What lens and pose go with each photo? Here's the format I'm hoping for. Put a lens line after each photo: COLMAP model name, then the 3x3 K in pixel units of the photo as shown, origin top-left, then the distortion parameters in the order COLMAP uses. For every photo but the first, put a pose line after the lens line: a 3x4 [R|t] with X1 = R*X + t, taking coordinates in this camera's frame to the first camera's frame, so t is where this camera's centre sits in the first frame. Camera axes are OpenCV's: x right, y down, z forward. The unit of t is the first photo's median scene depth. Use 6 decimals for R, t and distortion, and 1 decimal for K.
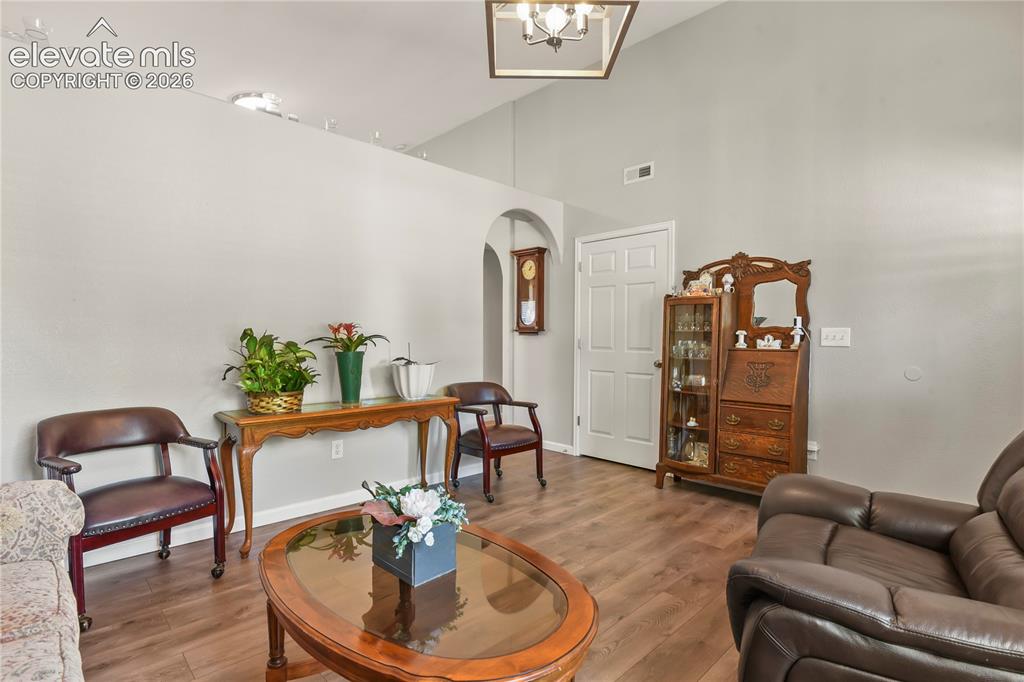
lens RADIAL K [[491.5, 0, 517.6], [0, 491.5, 341.7], [0, 0, 1]] dist [-0.014223, 0.000771]
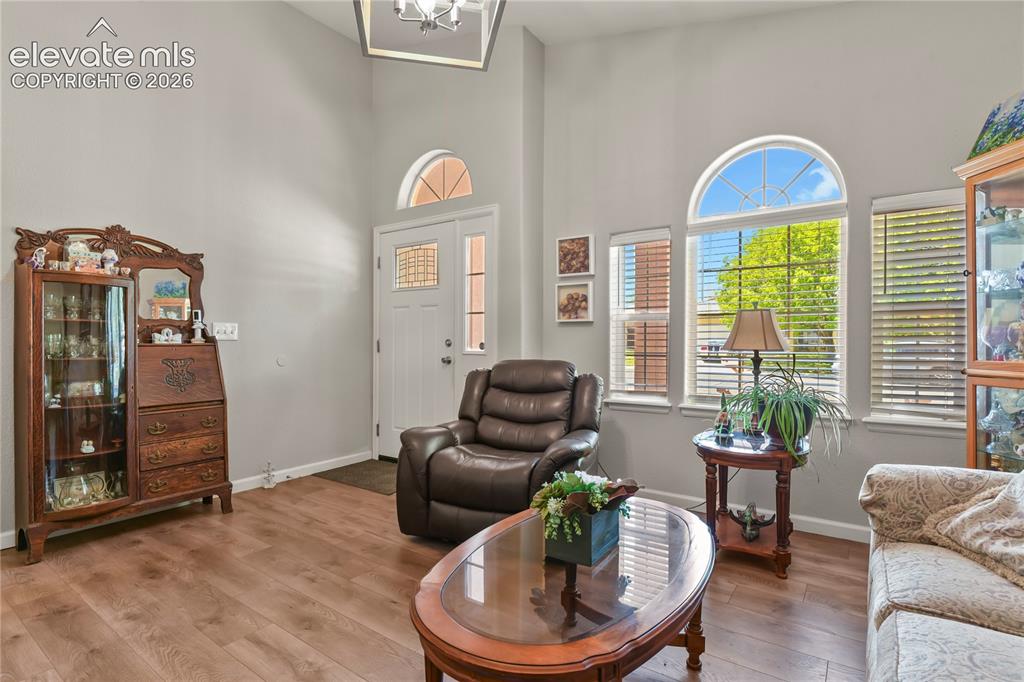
lens RADIAL K [[491.5, 0, 517.6], [0, 491.5, 341.7], [0, 0, 1]] dist [-0.014223, 0.000771]
pose [[-0.177598, -0.009275, 0.984059, -0.504177], [0.001524, 0.999952, 0.009700, 0.003283], [-0.984102, 0.003222, -0.177576, 0.551525]]
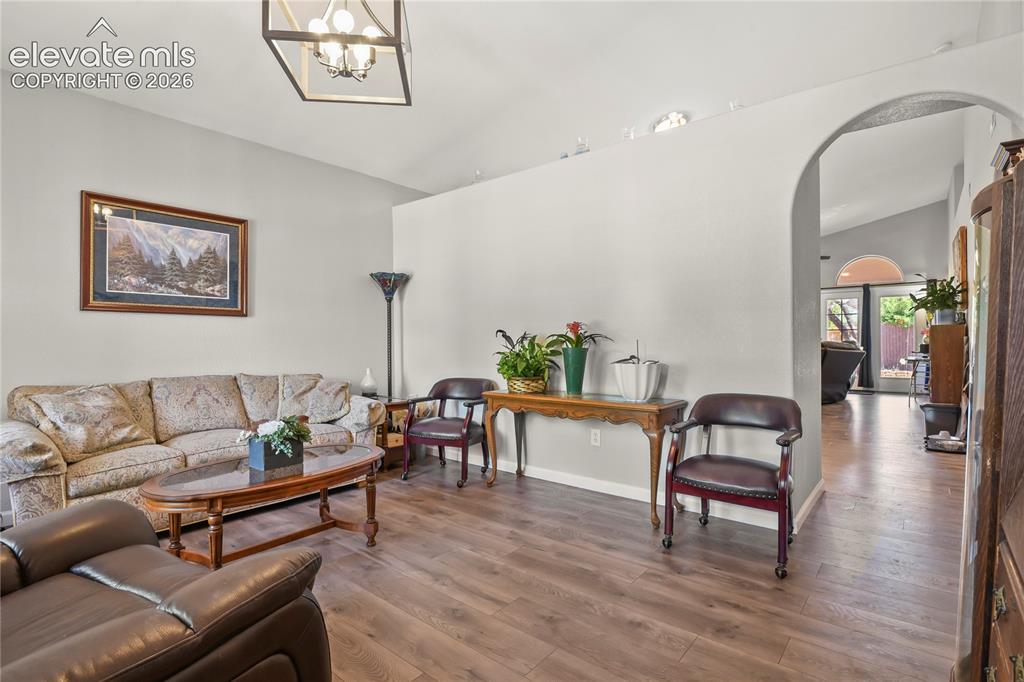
lens RADIAL K [[495.9, 0, 528.4], [0, 495.9, 343.1], [0, 0, 1]] dist [0.002096, 0.000058]
pose [[0.119633, 0.001888, -0.992816, 0.702537], [0.001475, 0.999997, 0.002080, 0.005736], [0.992817, -0.001713, 0.119630, 0.706353]]
